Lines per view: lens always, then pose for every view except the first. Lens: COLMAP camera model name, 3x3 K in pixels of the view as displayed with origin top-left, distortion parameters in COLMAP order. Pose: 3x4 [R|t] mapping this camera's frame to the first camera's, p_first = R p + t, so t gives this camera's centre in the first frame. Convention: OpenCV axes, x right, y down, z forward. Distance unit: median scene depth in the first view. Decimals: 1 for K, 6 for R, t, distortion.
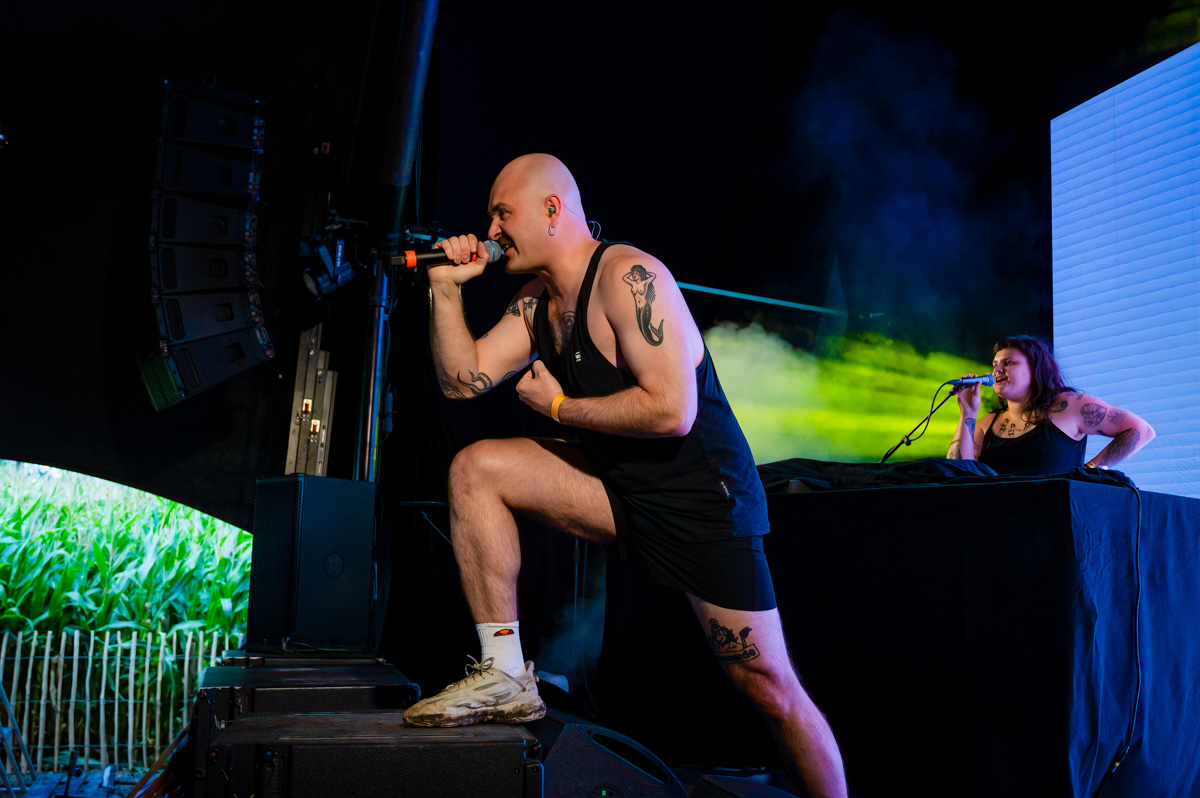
lens RADIAL K [[1377.0, 0, 620.1], [0, 1377.0, 386.3], [0, 0, 1]] dist [-0.012124, 0.000000]
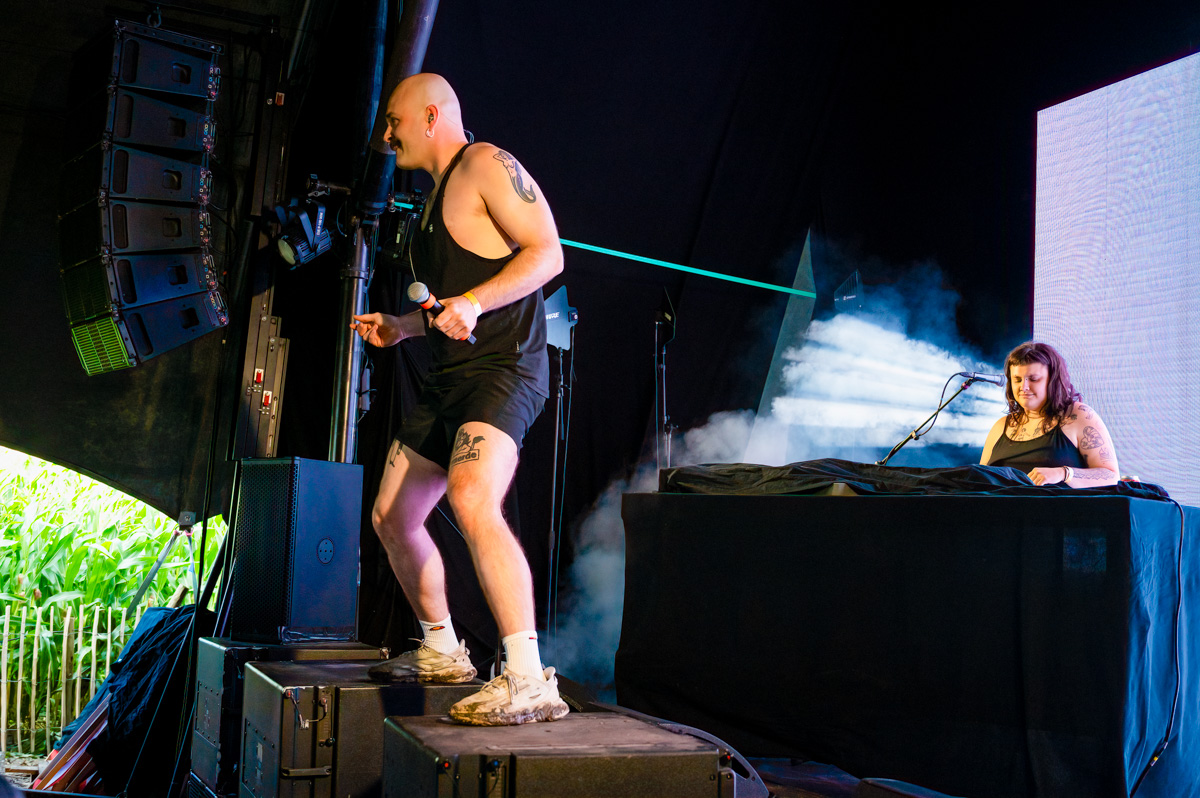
lens RADIAL K [[1533.5, 0, 605.1], [0, 1533.5, 392.6], [0, 0, 1]] dist [-0.004107, 0.000000]
pose [[0.991784, 0.024430, 0.125569, -0.130767], [-0.030564, 0.998420, 0.047155, -0.032493], [-0.124219, -0.050605, 0.990964, -0.072482]]
